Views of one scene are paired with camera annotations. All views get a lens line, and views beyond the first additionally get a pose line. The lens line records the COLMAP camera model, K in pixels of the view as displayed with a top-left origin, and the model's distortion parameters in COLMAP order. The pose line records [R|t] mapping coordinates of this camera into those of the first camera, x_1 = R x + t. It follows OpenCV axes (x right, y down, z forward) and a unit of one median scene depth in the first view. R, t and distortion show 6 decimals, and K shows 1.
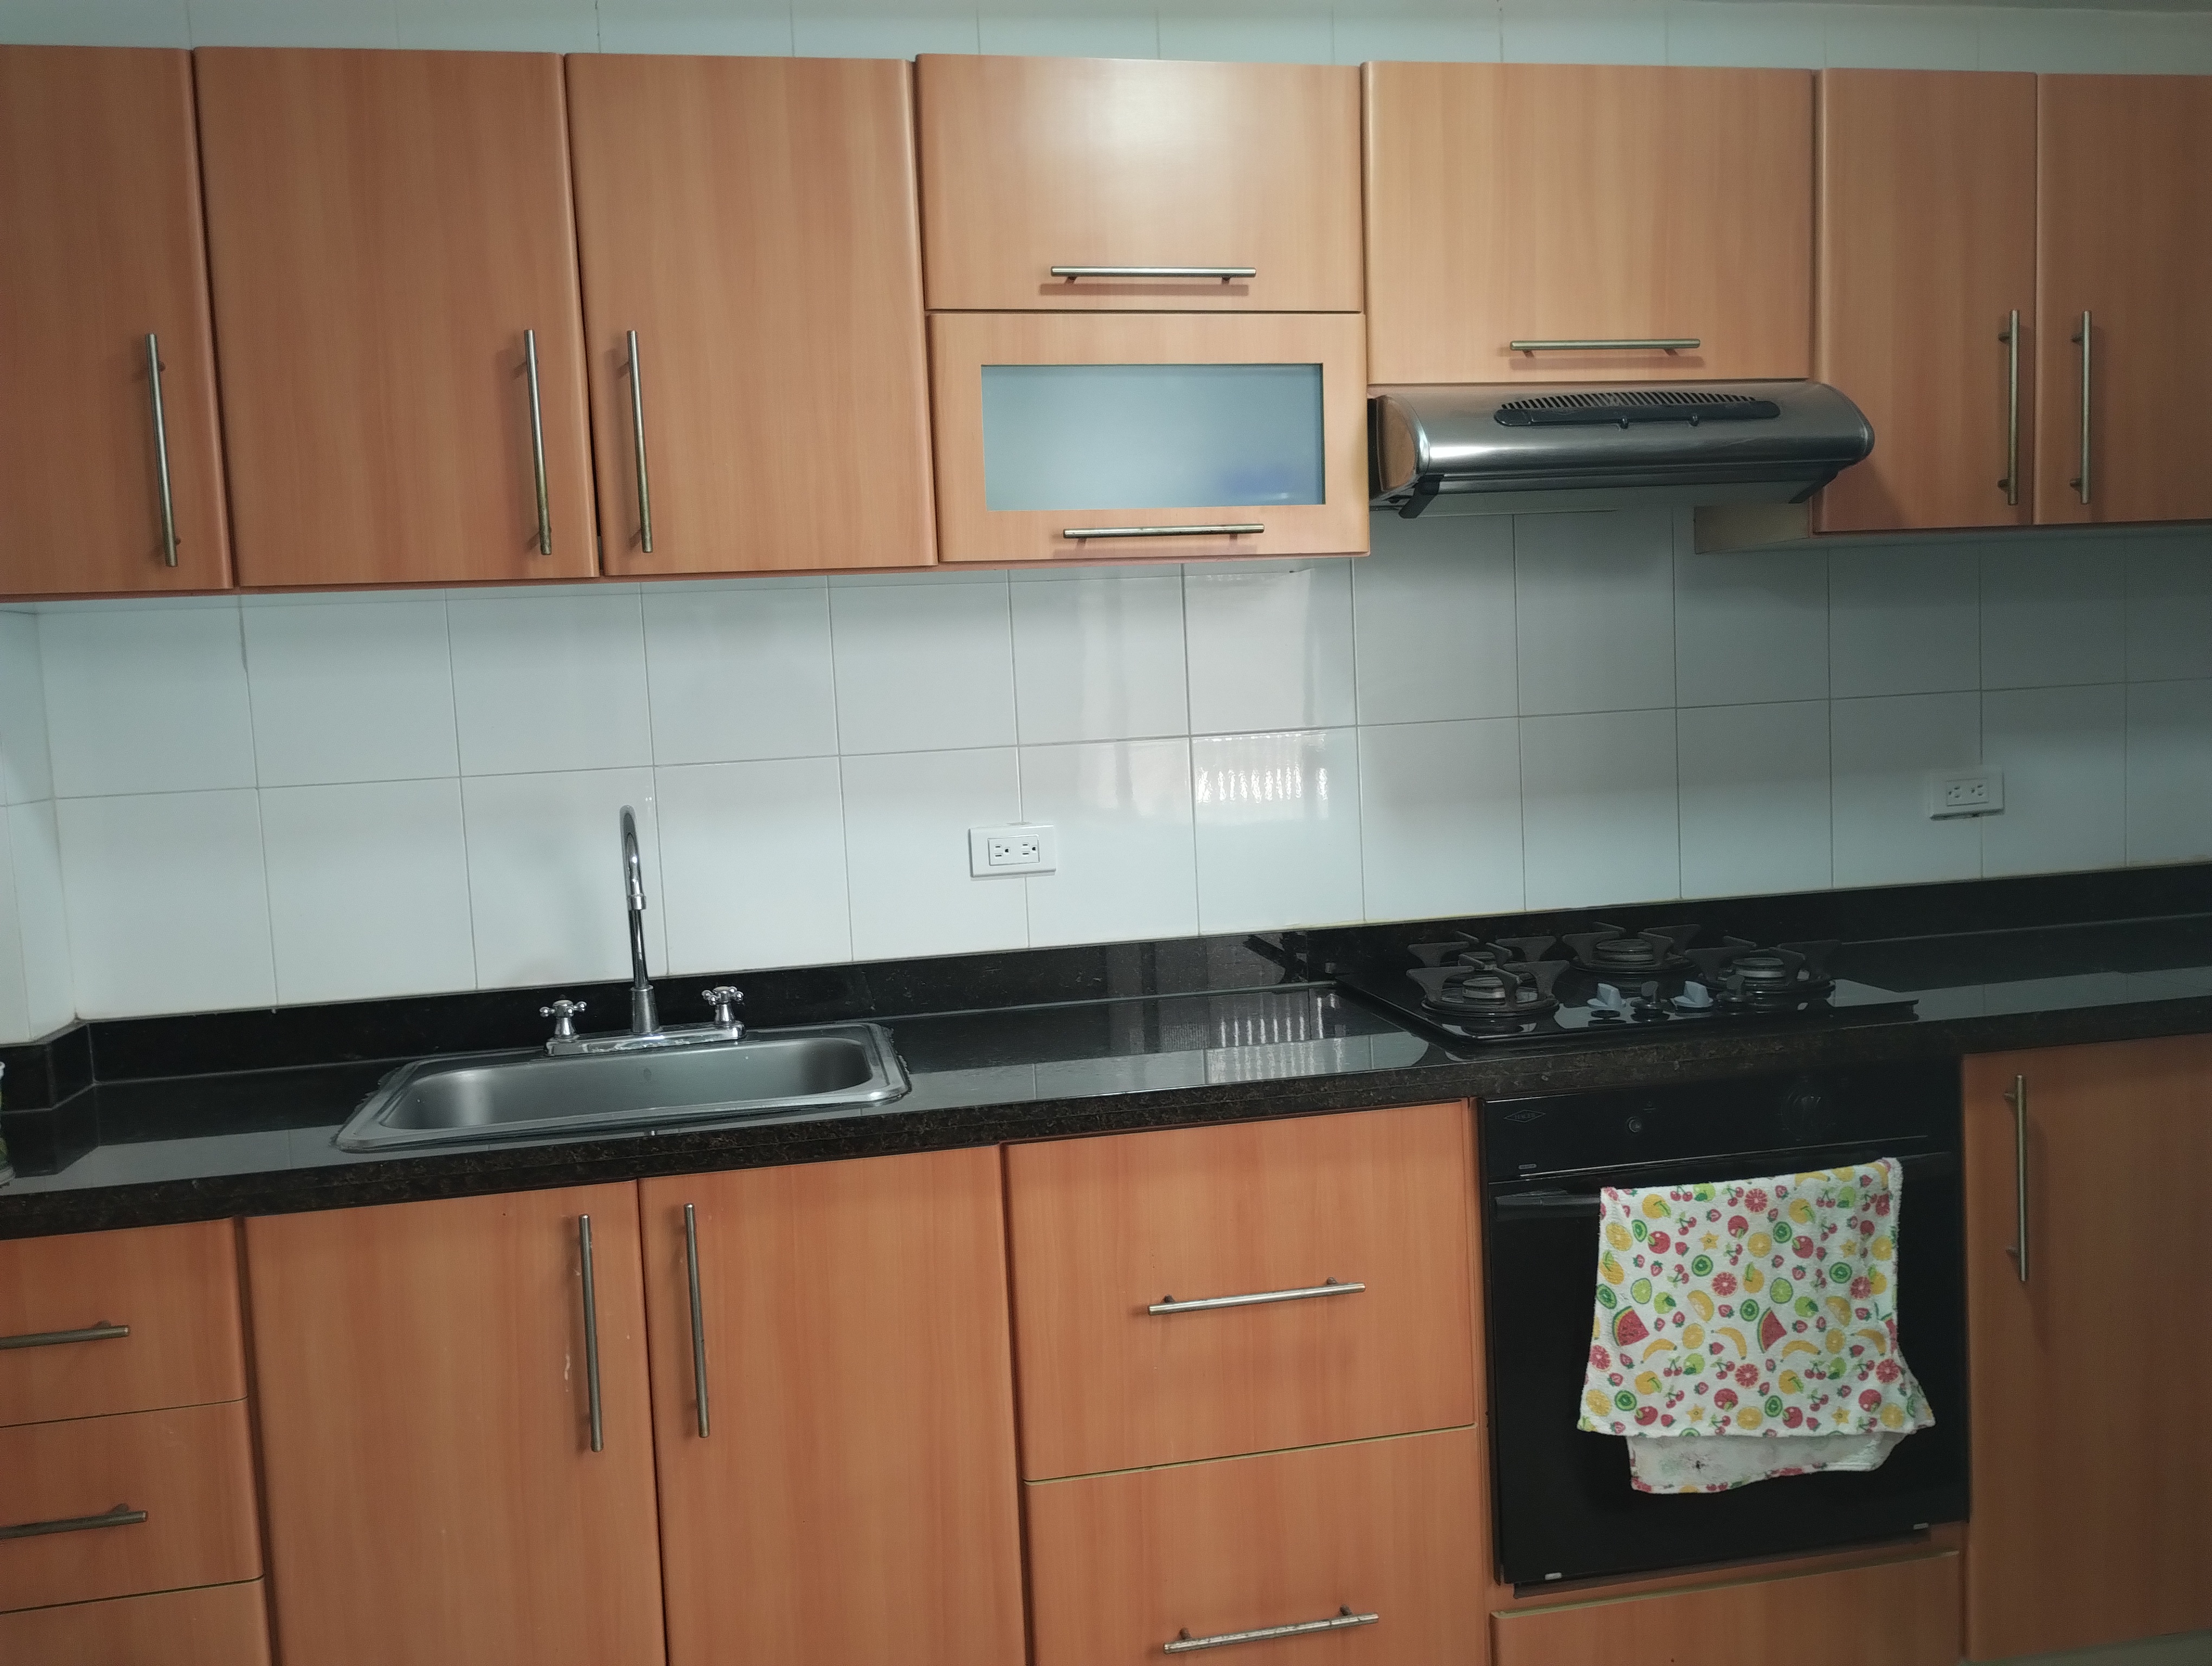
lens RADIAL K [[1833.0, 0, 1103.8], [0, 1833.0, 833.4], [0, 0, 1]] dist [0.031794, -0.052517]
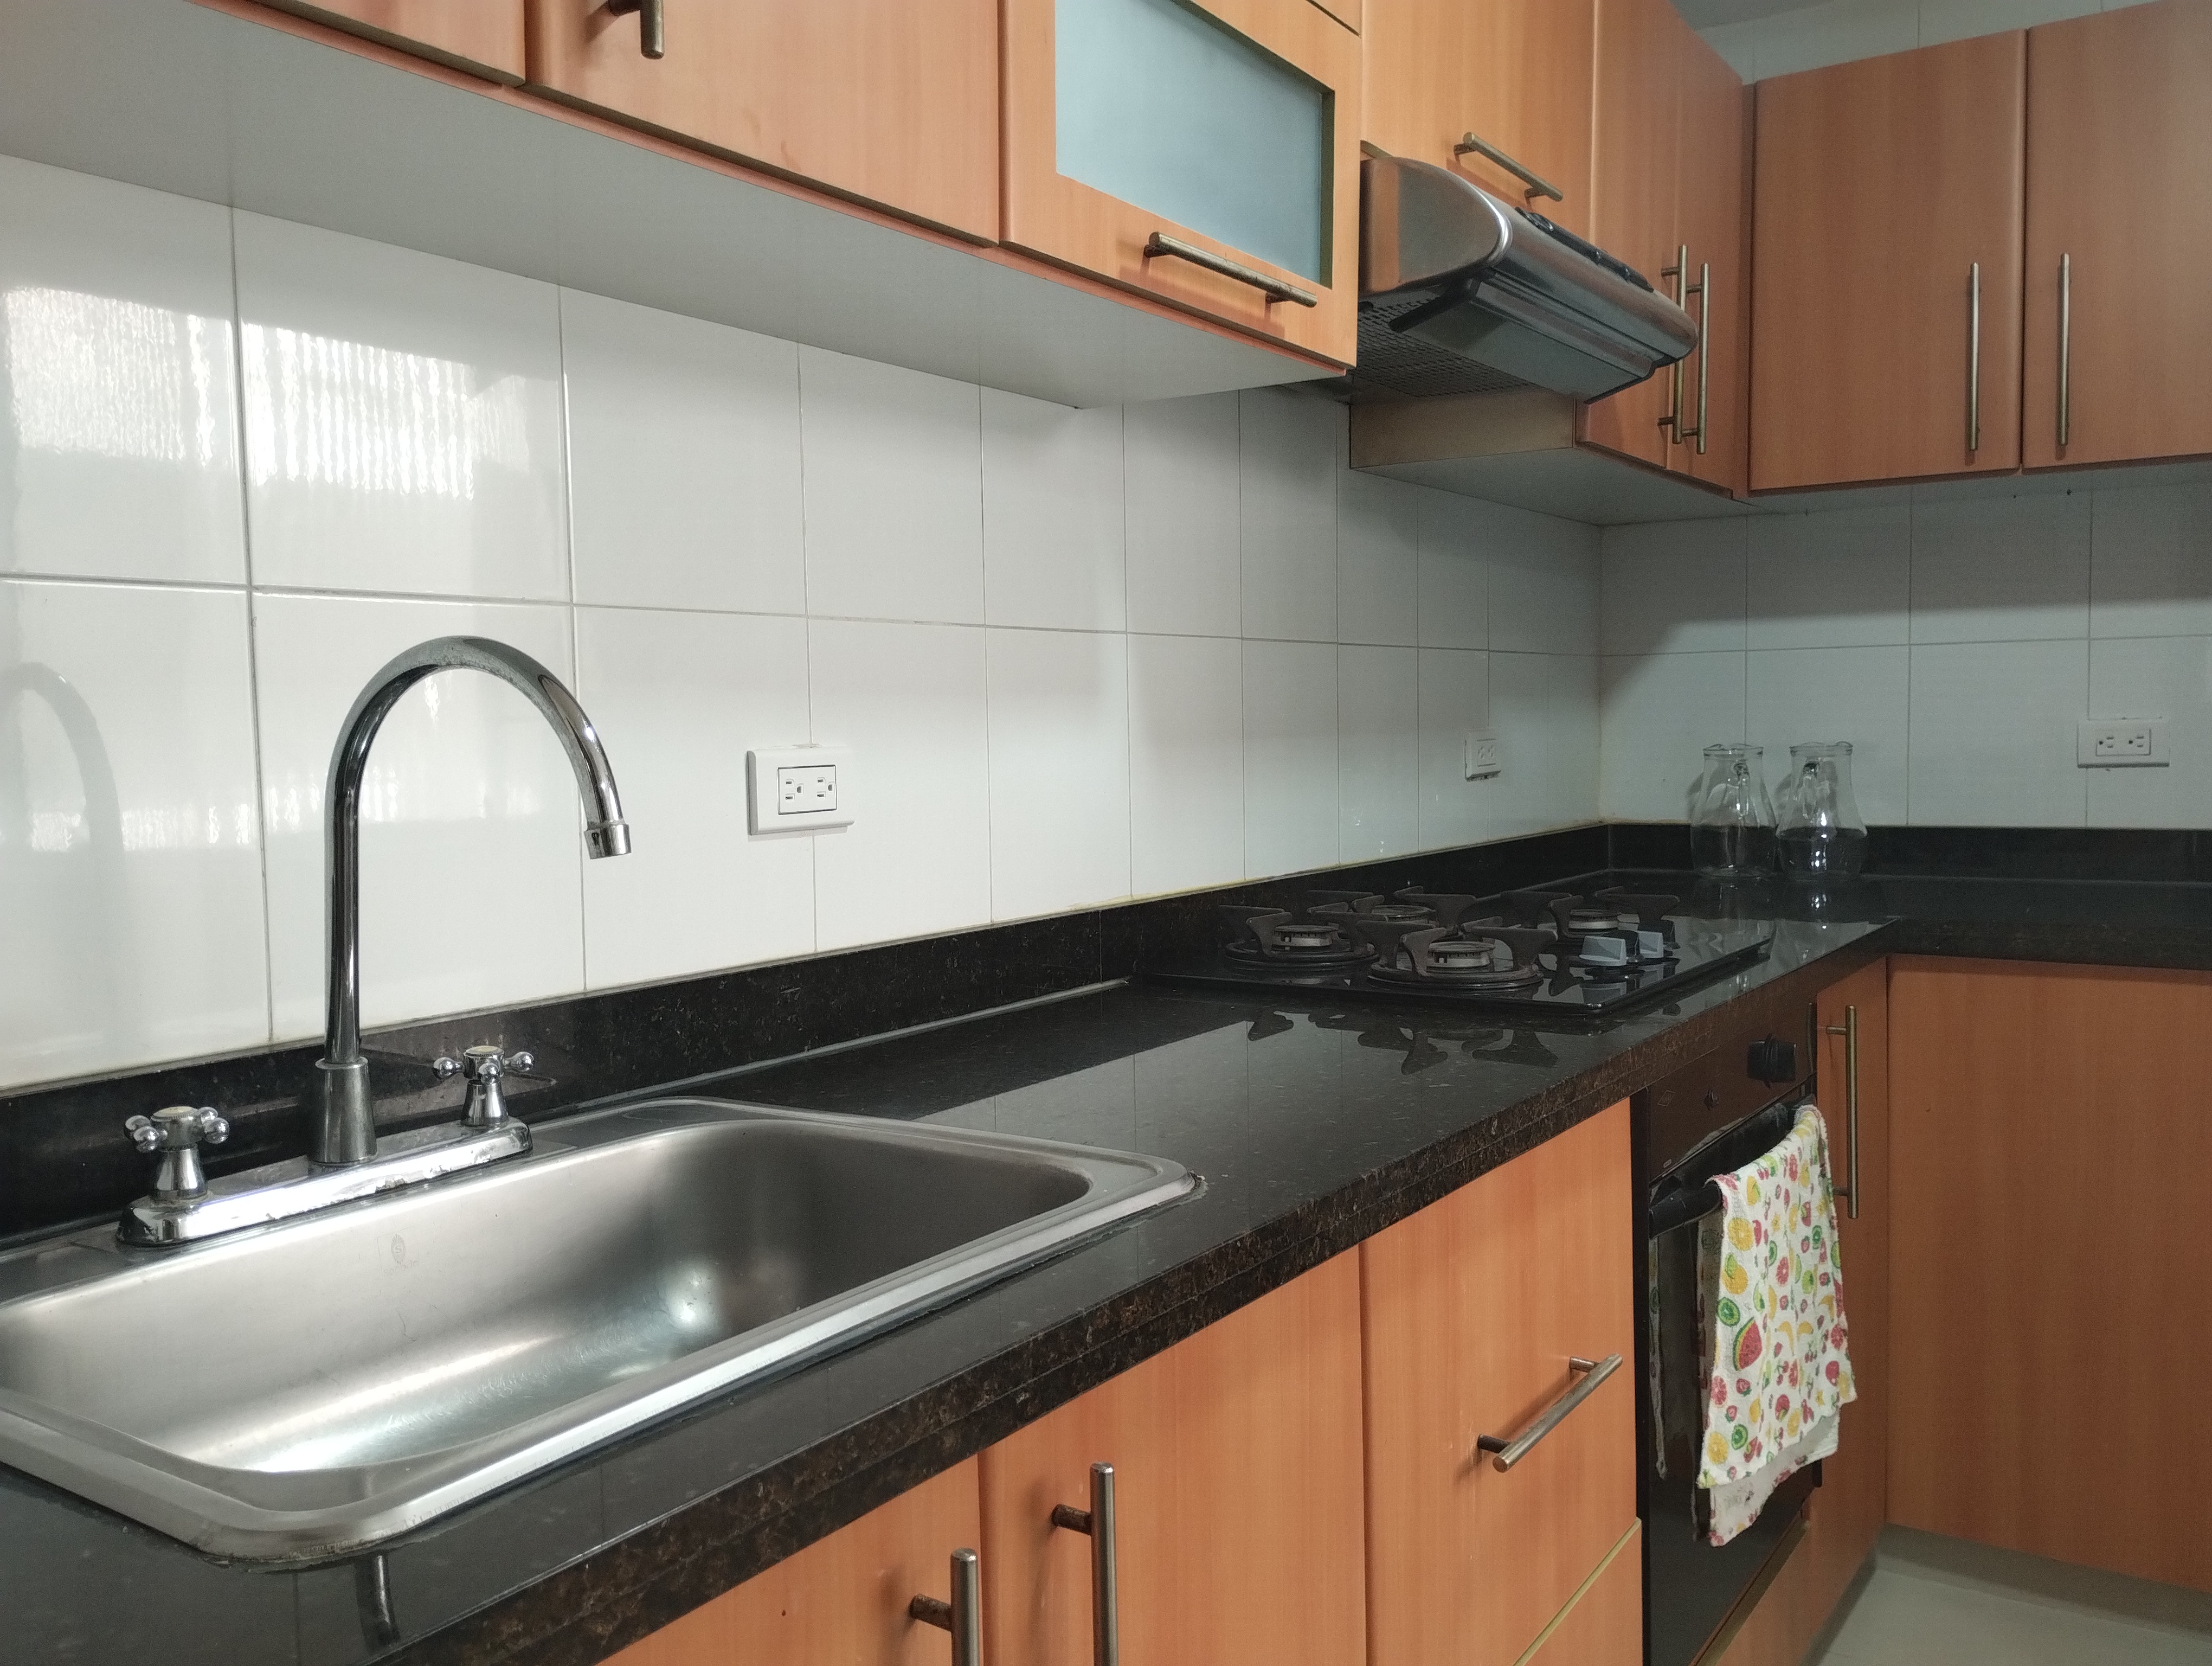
lens RADIAL K [[1833.0, 0, 1104.0], [0, 1833.0, 834.6], [0, 0, 1]] dist [0.031794, -0.052517]
pose [[0.714406, -0.009820, 0.699662, -0.541322], [0.041990, 0.998701, -0.028858, 0.061190], [-0.698470, 0.049995, 0.713891, 0.675831]]
